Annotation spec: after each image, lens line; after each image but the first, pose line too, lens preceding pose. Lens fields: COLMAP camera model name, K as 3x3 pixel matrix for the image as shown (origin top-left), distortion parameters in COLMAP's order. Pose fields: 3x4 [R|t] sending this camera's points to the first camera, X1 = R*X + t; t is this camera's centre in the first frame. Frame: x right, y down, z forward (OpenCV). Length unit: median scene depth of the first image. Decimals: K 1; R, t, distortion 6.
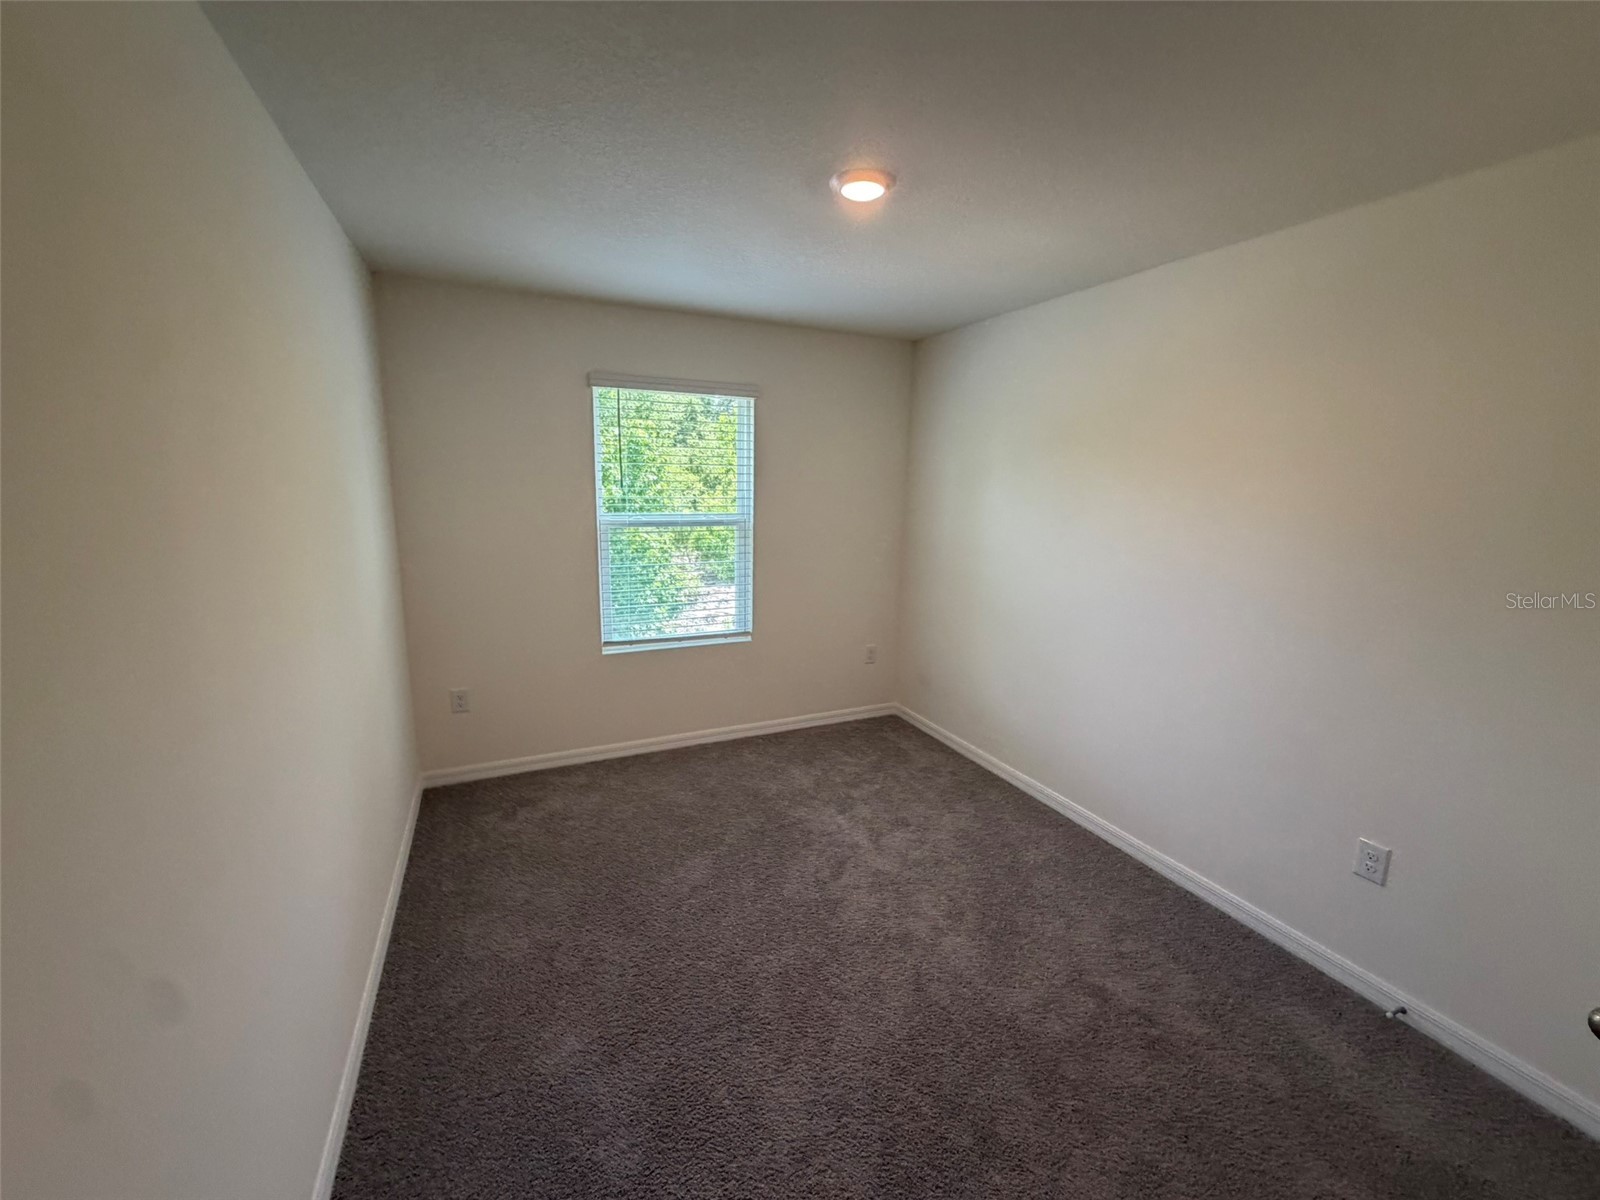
lens RADIAL K [[639.3, 0, 797.6], [0, 639.3, 600.4], [0, 0, 1]] dist [-0.000233, 0.000322]
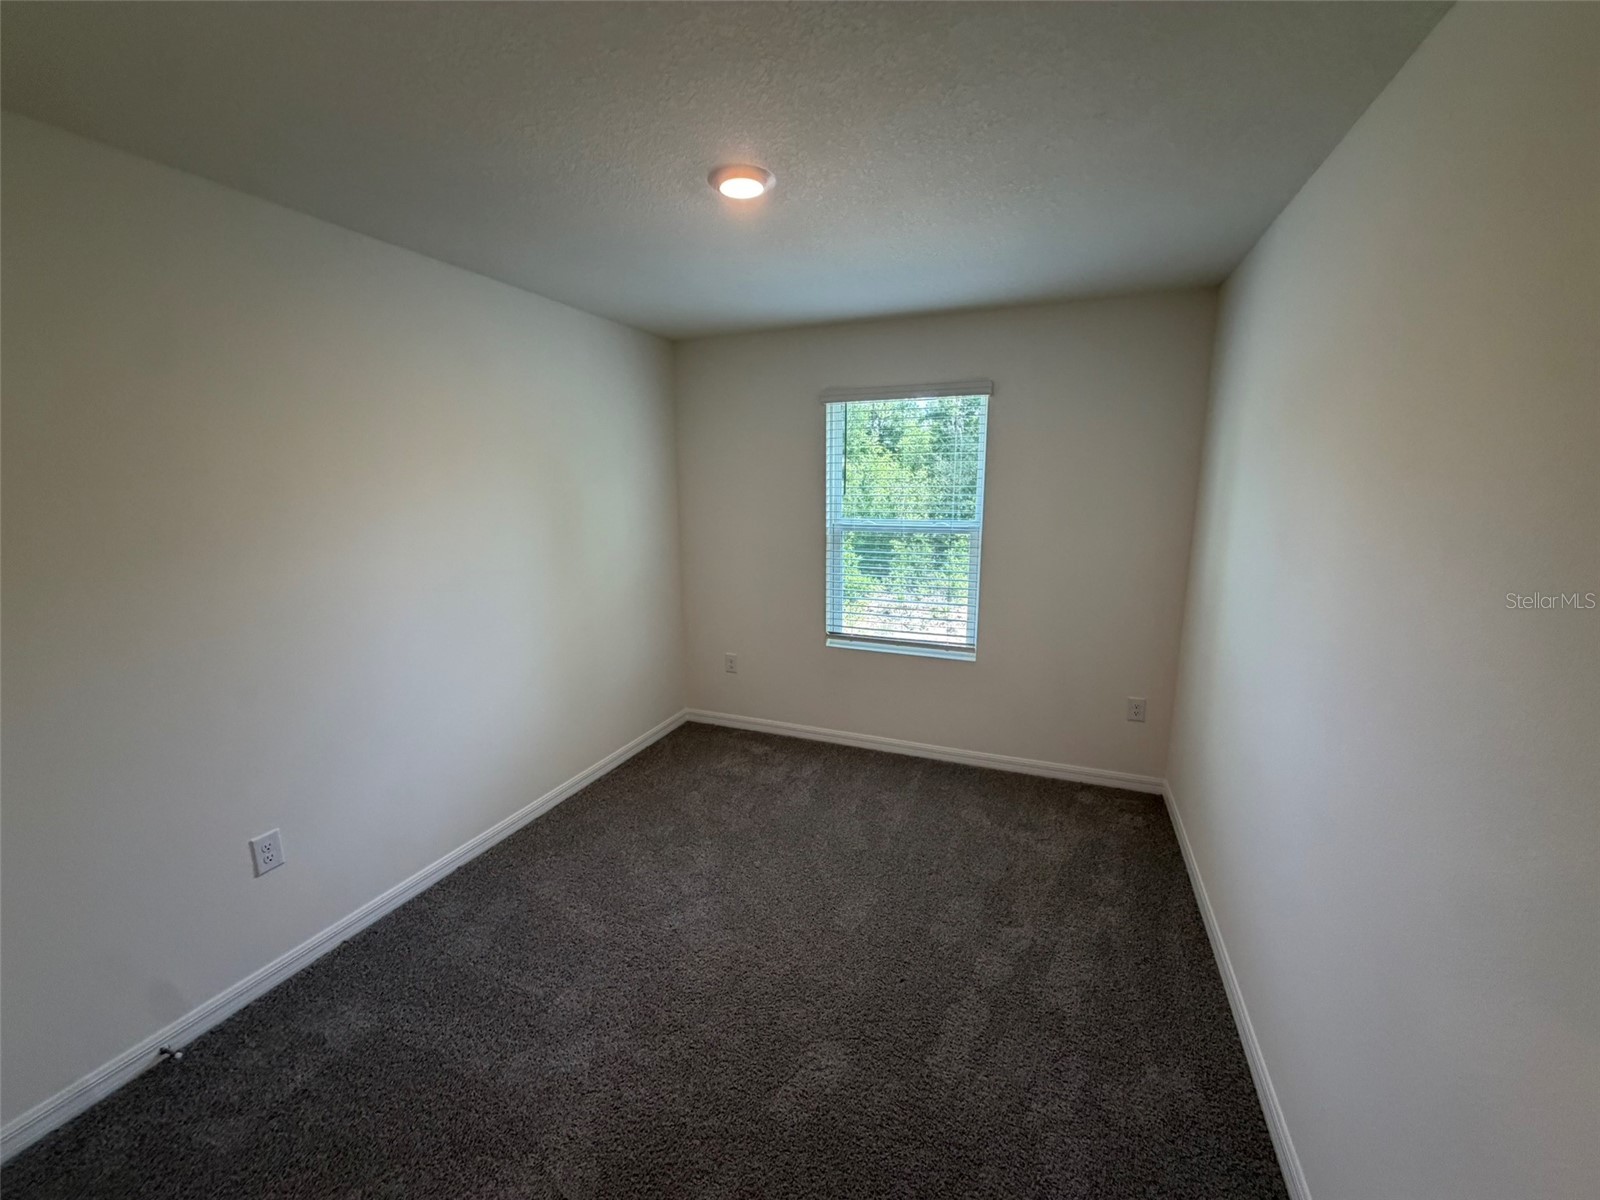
lens RADIAL K [[639.3, 0, 797.6], [0, 639.3, 600.4], [0, 0, 1]] dist [-0.000233, 0.000322]
pose [[0.689597, 0.114901, -0.715020, 0.435256], [-0.124208, 0.991468, 0.039534, -0.029935], [0.713462, 0.061549, 0.697985, 0.192425]]
